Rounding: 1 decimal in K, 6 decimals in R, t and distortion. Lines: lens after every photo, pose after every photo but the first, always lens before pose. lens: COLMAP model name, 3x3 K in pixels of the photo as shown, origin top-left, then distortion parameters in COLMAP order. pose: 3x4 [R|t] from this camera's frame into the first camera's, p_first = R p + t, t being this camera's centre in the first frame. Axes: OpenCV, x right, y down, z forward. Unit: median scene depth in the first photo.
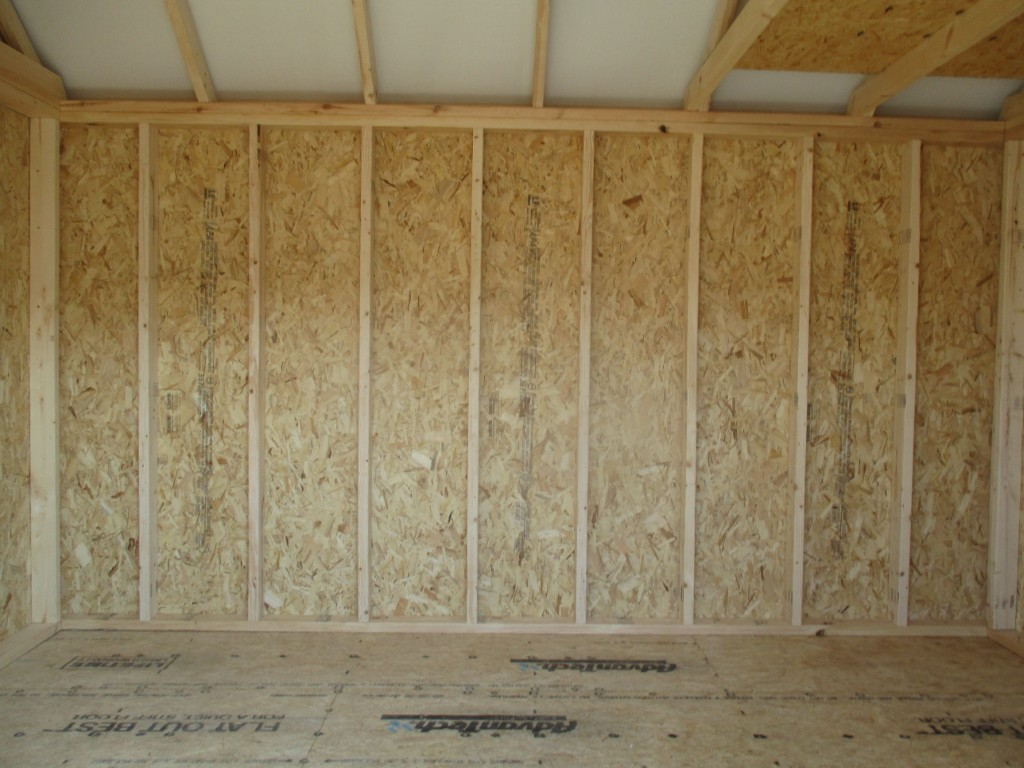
lens RADIAL K [[850.1, 0, 529.3], [0, 850.1, 369.2], [0, 0, 1]] dist [-0.038922, 0.029031]
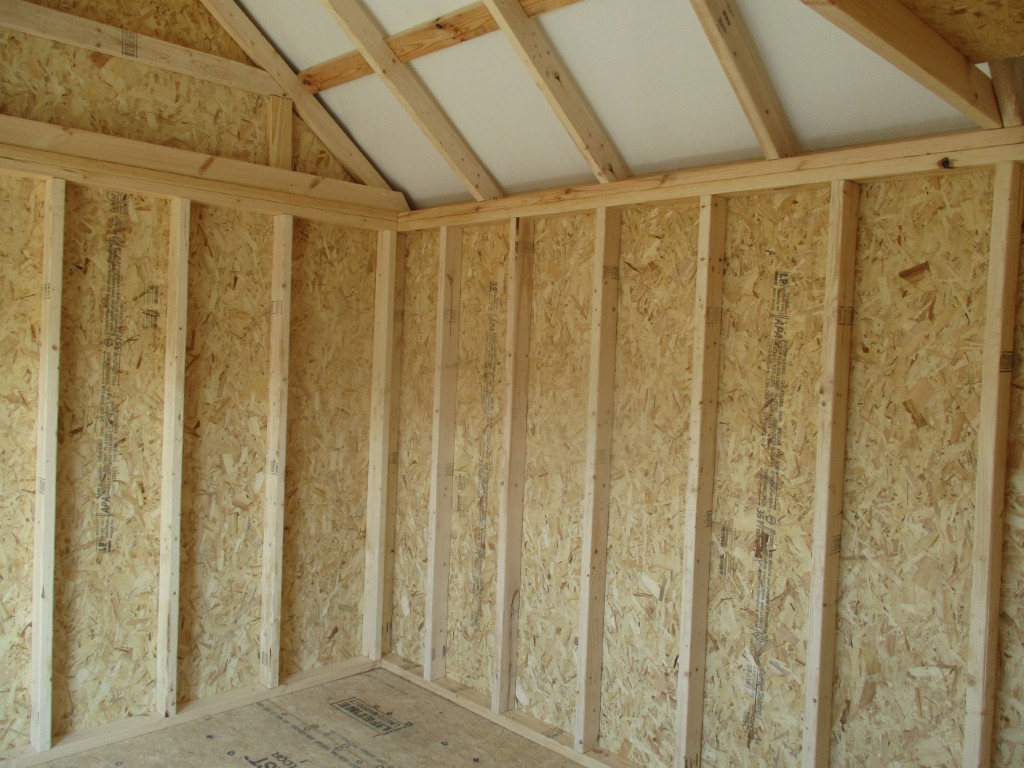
lens RADIAL K [[850.1, 0, 529.3], [0, 850.1, 369.2], [0, 0, 1]] dist [-0.038922, 0.029031]
pose [[0.692743, 0.028869, -0.720607, 0.398386], [-0.055209, 0.998389, -0.013076, -0.093354], [0.719068, 0.048842, 0.693221, 0.307583]]
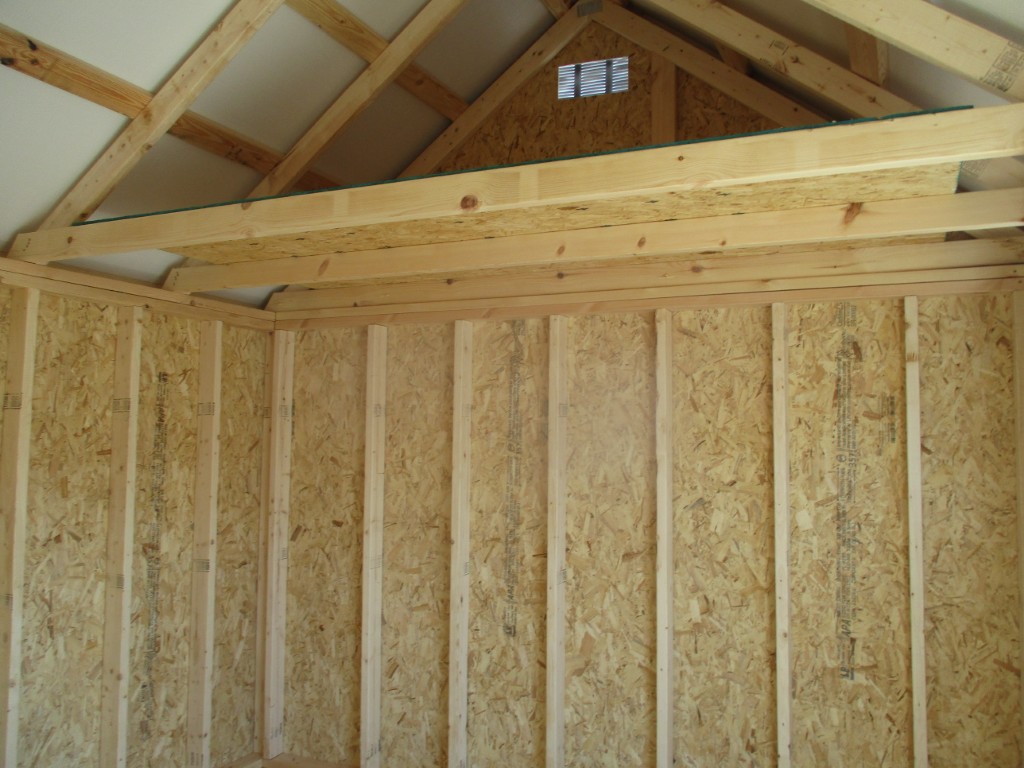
lens RADIAL K [[850.1, 0, 529.3], [0, 850.1, 369.2], [0, 0, 1]] dist [-0.038922, 0.029031]
pose [[0.422815, 0.057655, 0.904380, -0.351967], [0.027916, 0.996672, -0.076590, -0.114735], [-0.905786, 0.057630, 0.419799, 0.182863]]
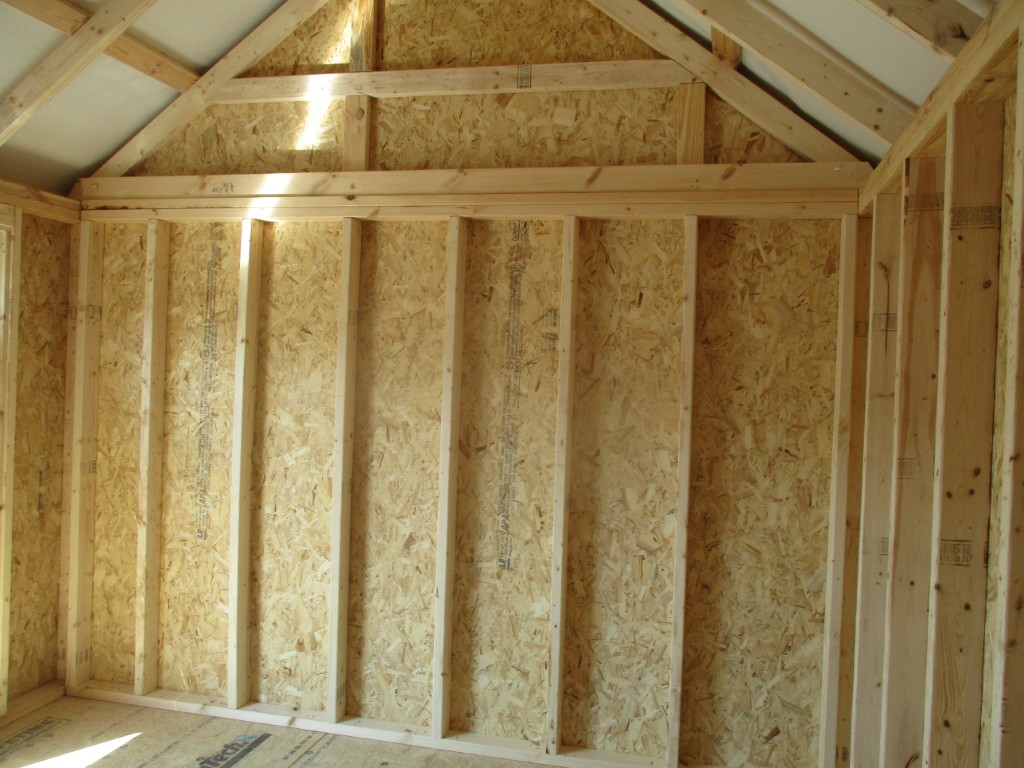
lens RADIAL K [[850.1, 0, 529.3], [0, 850.1, 369.2], [0, 0, 1]] dist [-0.038922, 0.029031]
pose [[-0.252834, -0.017445, -0.967352, 0.344285], [-0.070844, 0.997487, 0.000528, -0.106731], [0.964912, 0.068665, -0.253435, 0.856181]]
